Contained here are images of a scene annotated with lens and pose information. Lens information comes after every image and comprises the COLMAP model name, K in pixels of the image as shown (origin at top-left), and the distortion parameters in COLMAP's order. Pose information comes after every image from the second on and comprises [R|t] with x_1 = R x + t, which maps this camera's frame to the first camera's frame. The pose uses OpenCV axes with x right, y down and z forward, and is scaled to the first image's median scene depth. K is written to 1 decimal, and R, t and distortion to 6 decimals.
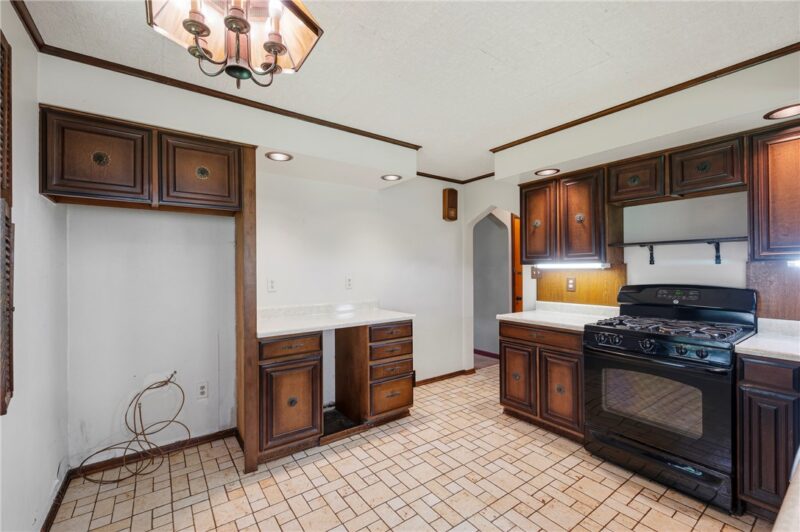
lens RADIAL K [[335.8, 0, 399.5], [0, 335.8, 272.3], [0, 0, 1]] dist [-0.001296, 0.000097]
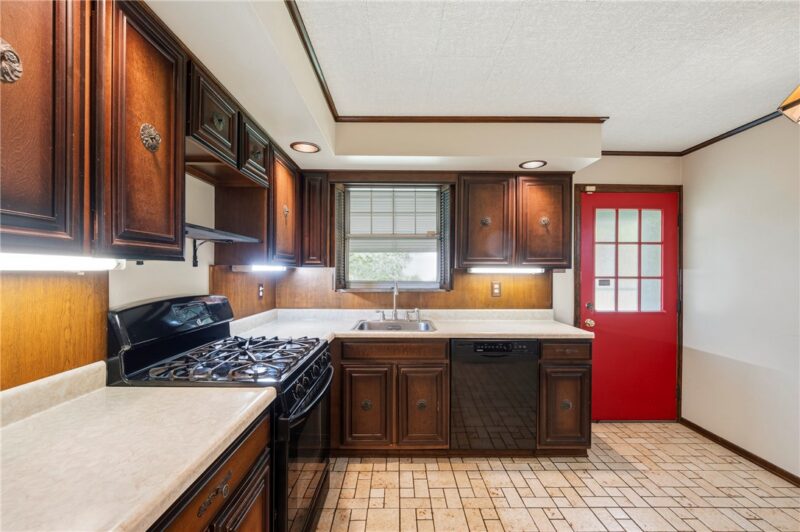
lens RADIAL K [[335.8, 0, 399.5], [0, 335.8, 272.3], [0, 0, 1]] dist [-0.001296, 0.000097]
pose [[-0.812017, -0.001742, 0.583631, 0.090746], [0.002350, 0.999978, 0.006255, -0.012589], [-0.583629, 0.006451, -0.811995, 1.121587]]
